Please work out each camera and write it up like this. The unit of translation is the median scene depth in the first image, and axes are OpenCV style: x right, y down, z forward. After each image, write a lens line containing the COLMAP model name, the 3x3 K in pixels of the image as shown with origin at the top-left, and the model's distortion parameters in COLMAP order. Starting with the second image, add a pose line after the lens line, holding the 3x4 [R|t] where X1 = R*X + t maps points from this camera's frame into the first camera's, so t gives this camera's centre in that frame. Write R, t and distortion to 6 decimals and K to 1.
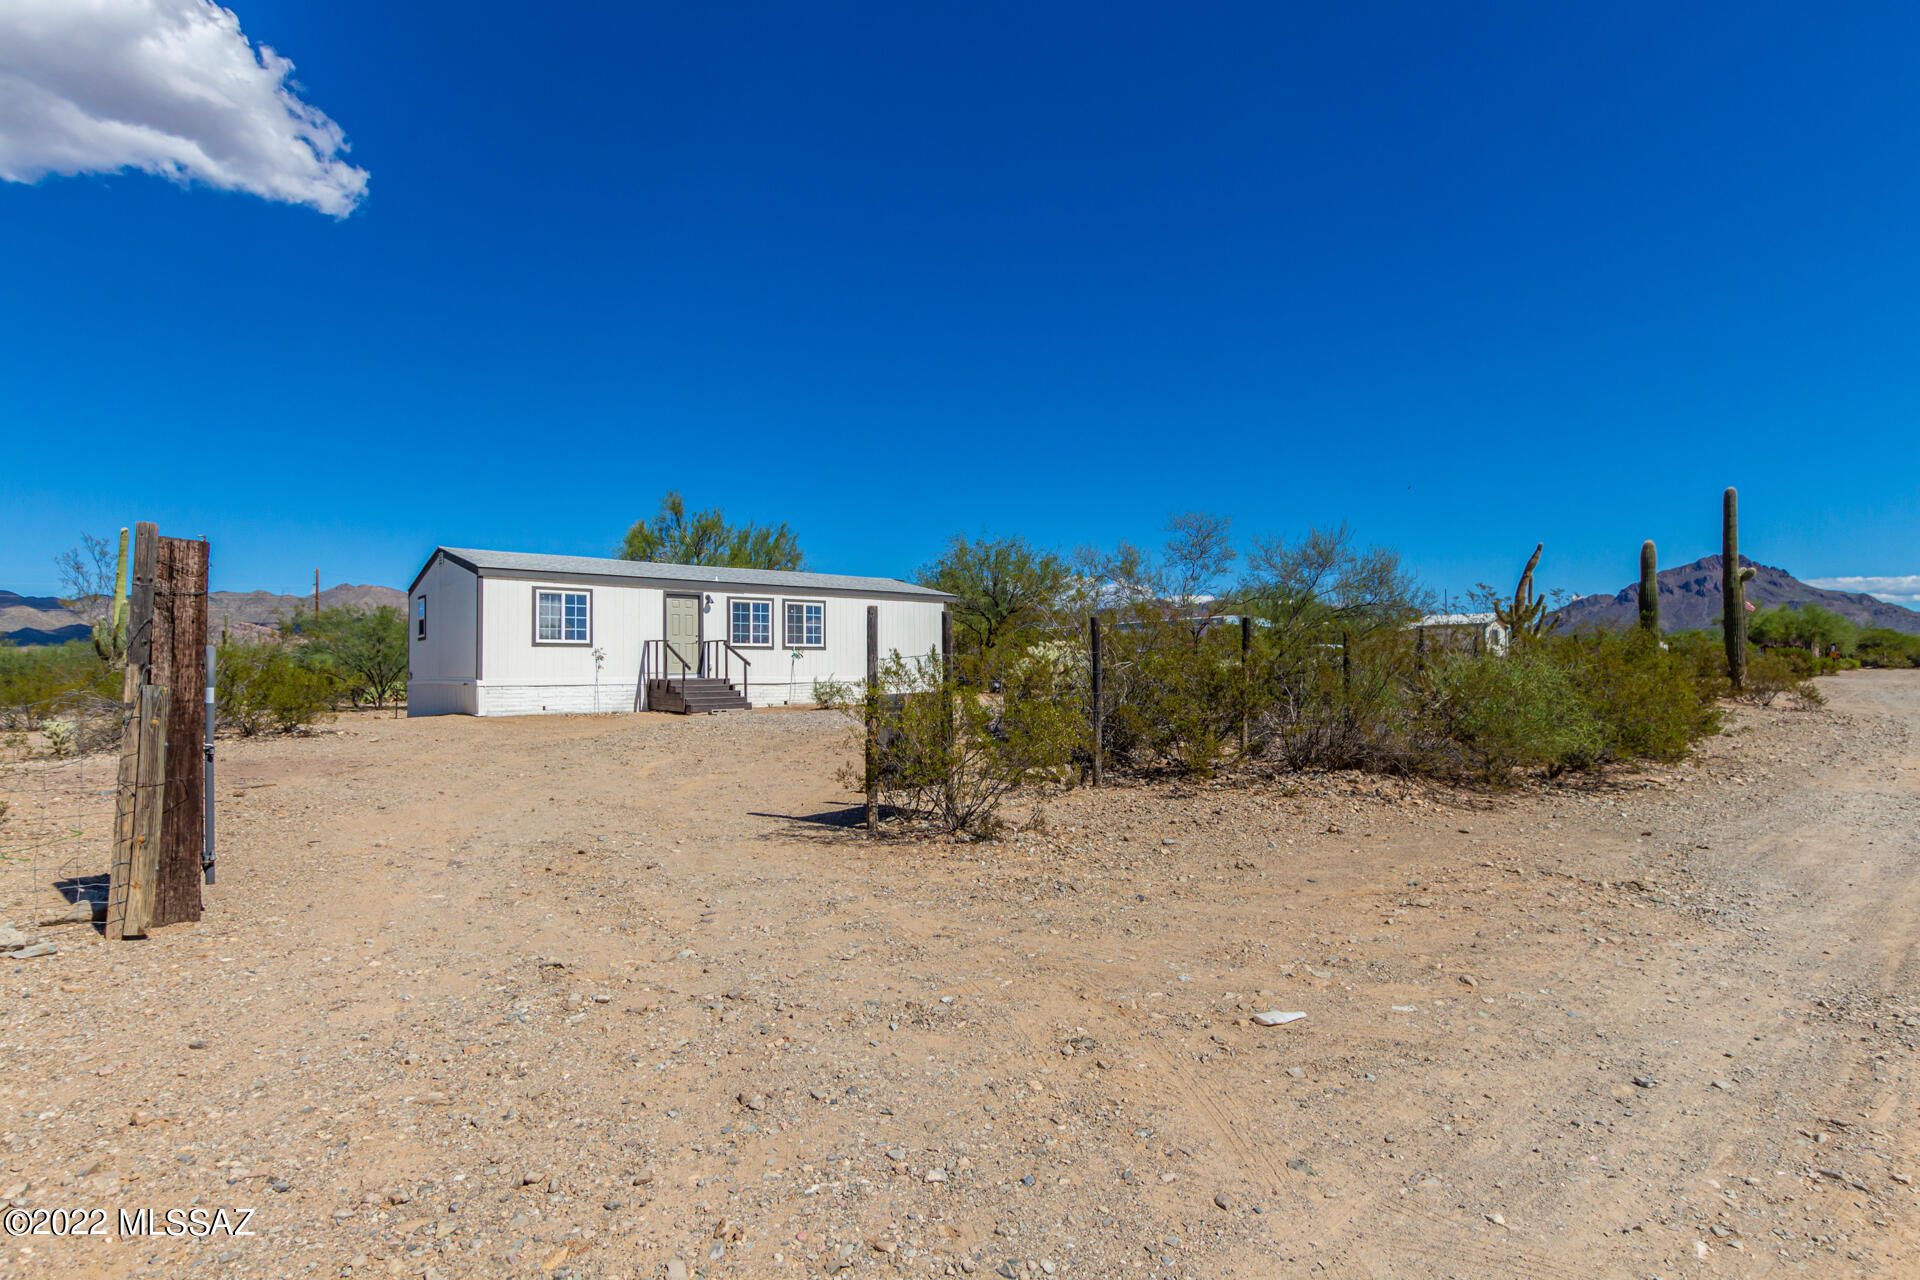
lens RADIAL K [[968.2, 0, 960.0], [0, 968.2, 640.0], [0, 0, 1]] dist [-0.000040, -0.000015]
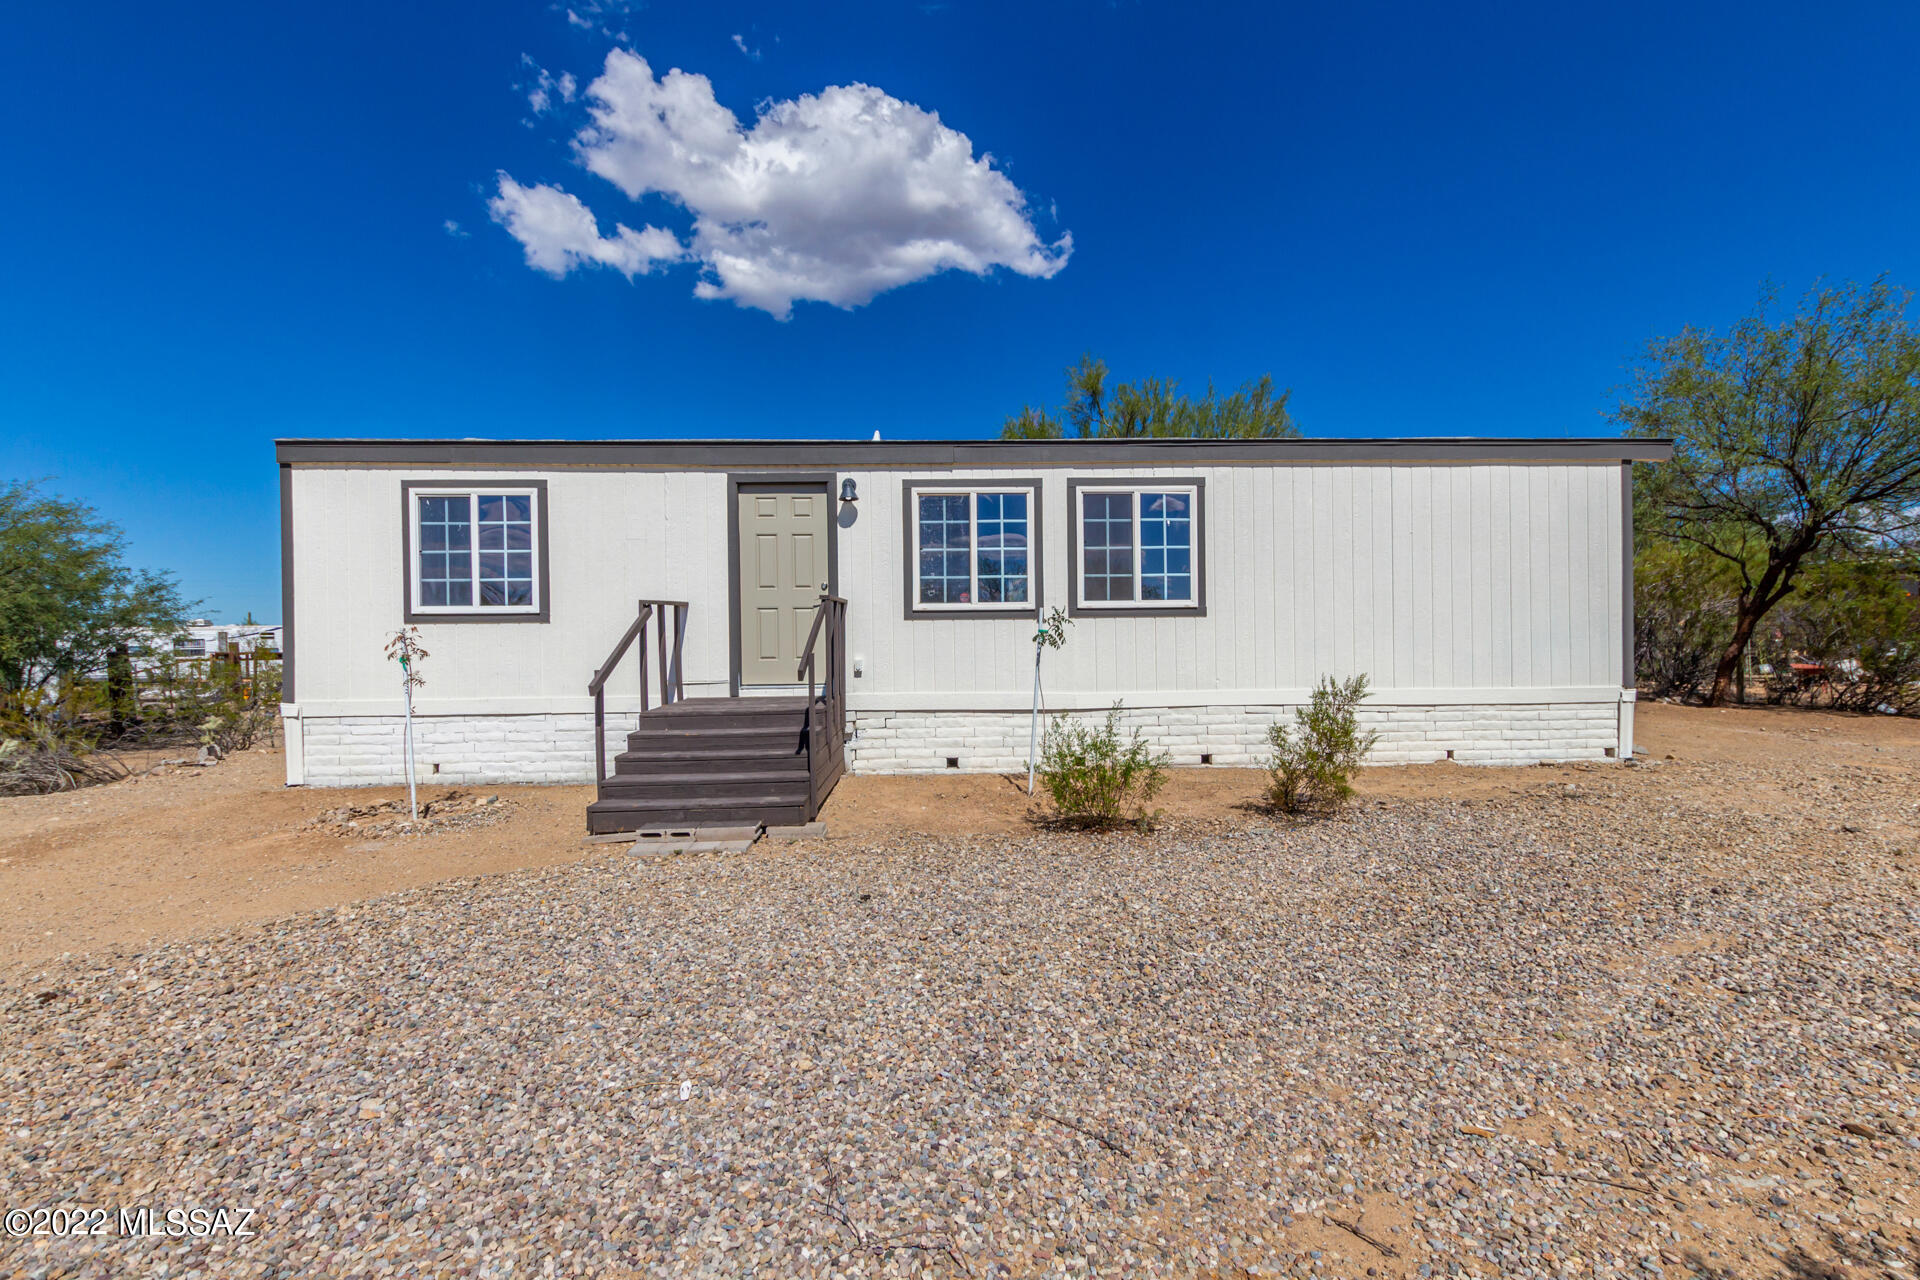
lens RADIAL K [[906.1, 0, 960.0], [0, 906.1, 640.0], [0, 0, 1]] dist [0.000583, 0.000627]
pose [[0.794191, 0.000476, -0.607668, -0.007287], [0.026572, 0.999016, 0.035512, 0.005498], [0.607087, -0.044351, 0.793397, 0.740568]]
